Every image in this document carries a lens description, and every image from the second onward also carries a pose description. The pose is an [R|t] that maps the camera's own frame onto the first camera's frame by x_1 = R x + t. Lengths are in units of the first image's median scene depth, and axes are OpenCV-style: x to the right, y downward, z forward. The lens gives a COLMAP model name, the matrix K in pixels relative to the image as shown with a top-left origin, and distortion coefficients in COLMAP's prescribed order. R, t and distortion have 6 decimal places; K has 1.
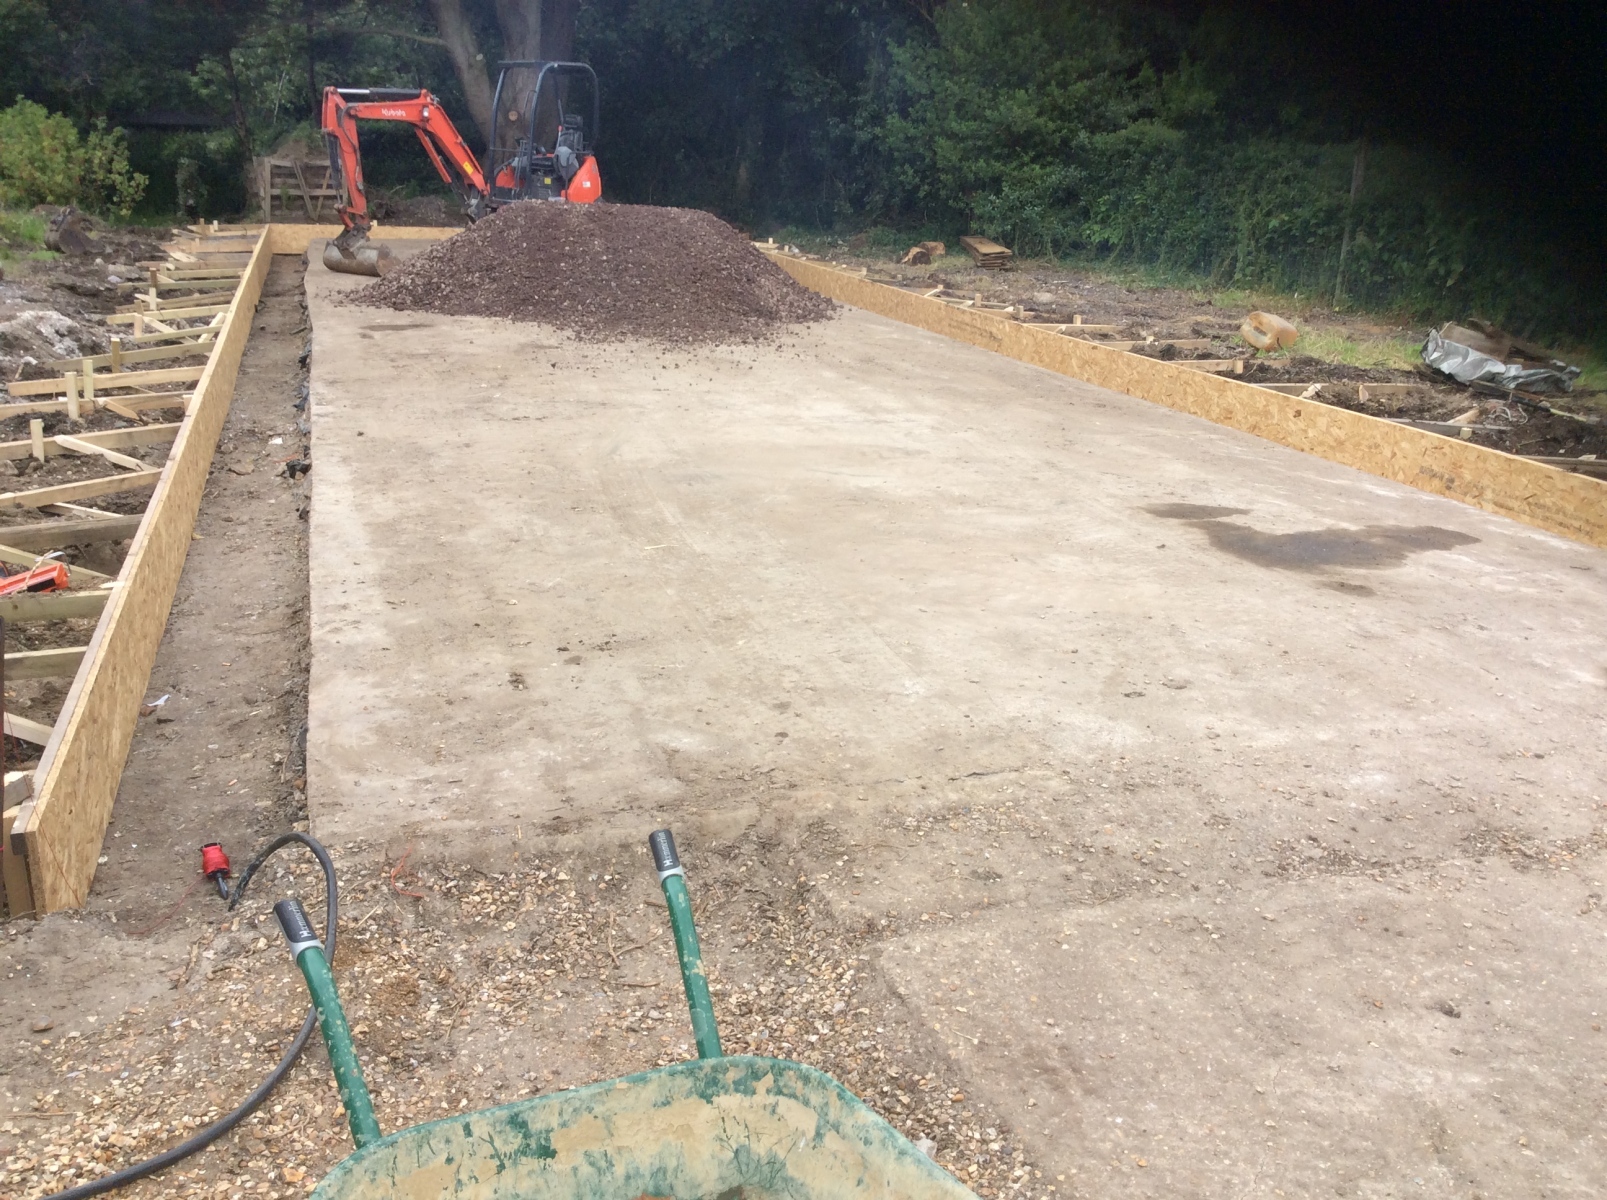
lens RADIAL K [[1448.4, 0, 804.3], [0, 1448.4, 595.2], [0, 0, 1]] dist [0.106231, -0.205341]
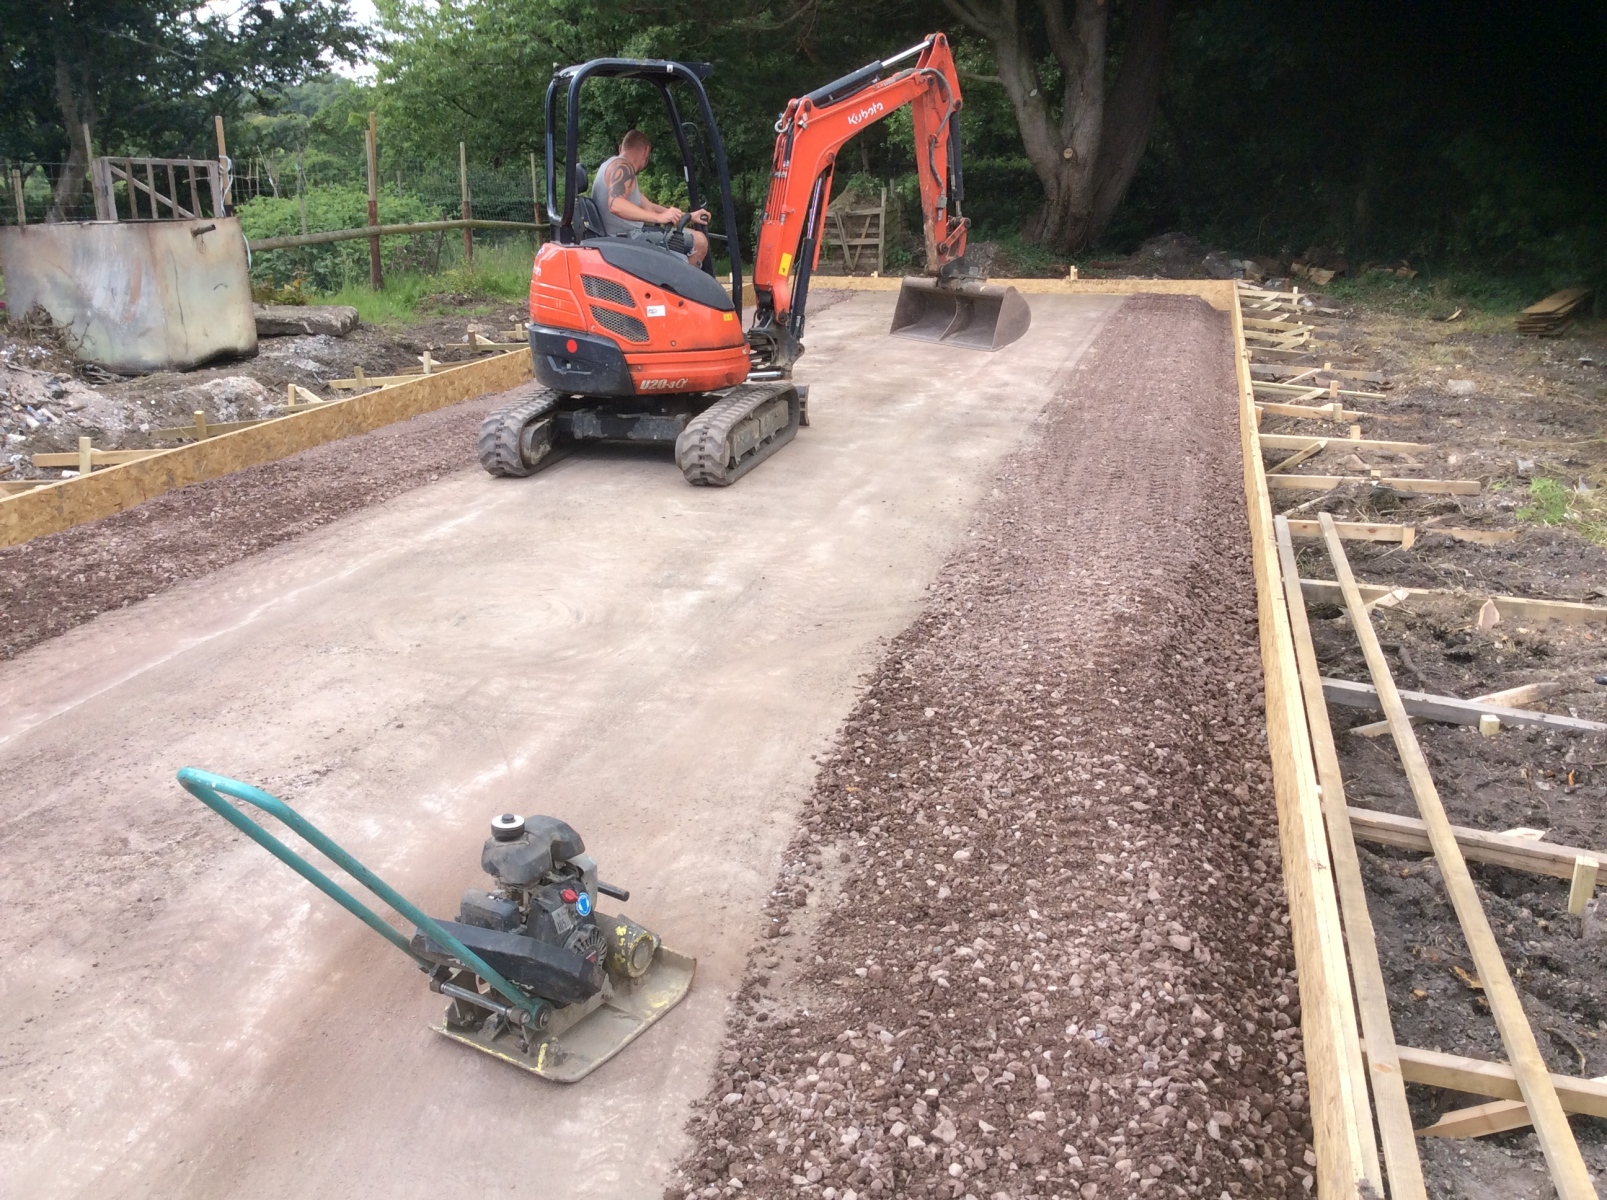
lens RADIAL K [[1448.4, 0, 793.3], [0, 1448.4, 608.8], [0, 0, 1]] dist [0.106231, -0.205341]
pose [[0.846106, 0.120649, -0.519180, 0.181406], [-0.124368, 0.991846, 0.027807, -0.047465], [0.518302, 0.041042, 0.854212, 0.135270]]
